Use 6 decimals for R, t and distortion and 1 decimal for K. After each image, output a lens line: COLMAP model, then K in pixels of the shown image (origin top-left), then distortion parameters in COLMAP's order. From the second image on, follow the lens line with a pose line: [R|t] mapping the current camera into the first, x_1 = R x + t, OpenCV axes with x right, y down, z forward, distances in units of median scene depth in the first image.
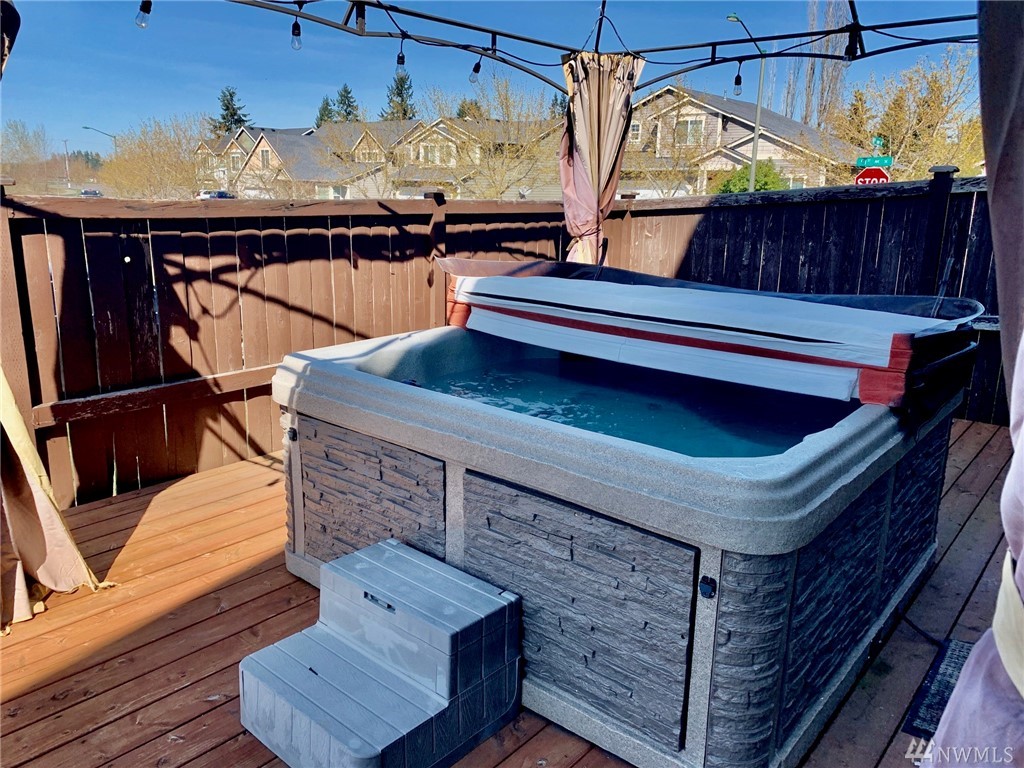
lens RADIAL K [[779.0, 0, 503.3], [0, 779.0, 382.0], [0, 0, 1]] dist [0.079089, -0.138573]
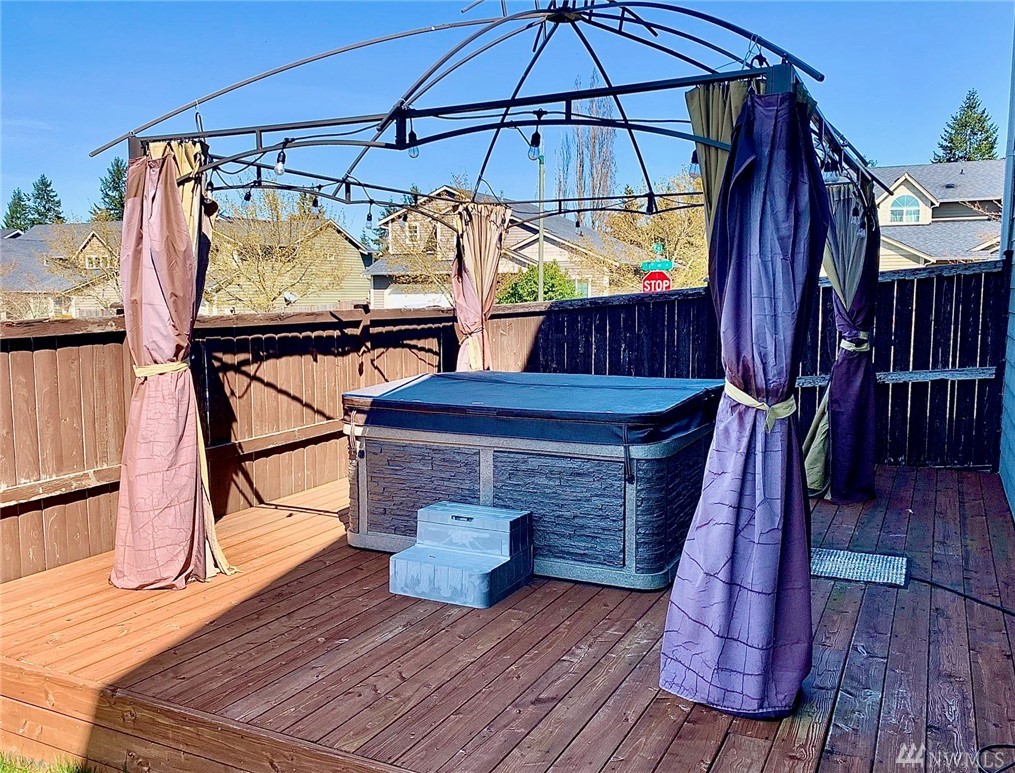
lens RADIAL K [[872.6, 0, 487.4], [0, 872.6, 388.8], [0, 0, 1]] dist [0.087054, 0.000015]
pose [[0.971099, -0.047573, 0.233886, -0.242891], [0.078245, 0.989235, -0.123662, 0.100090], [-0.225485, 0.138388, 0.964368, -0.458238]]
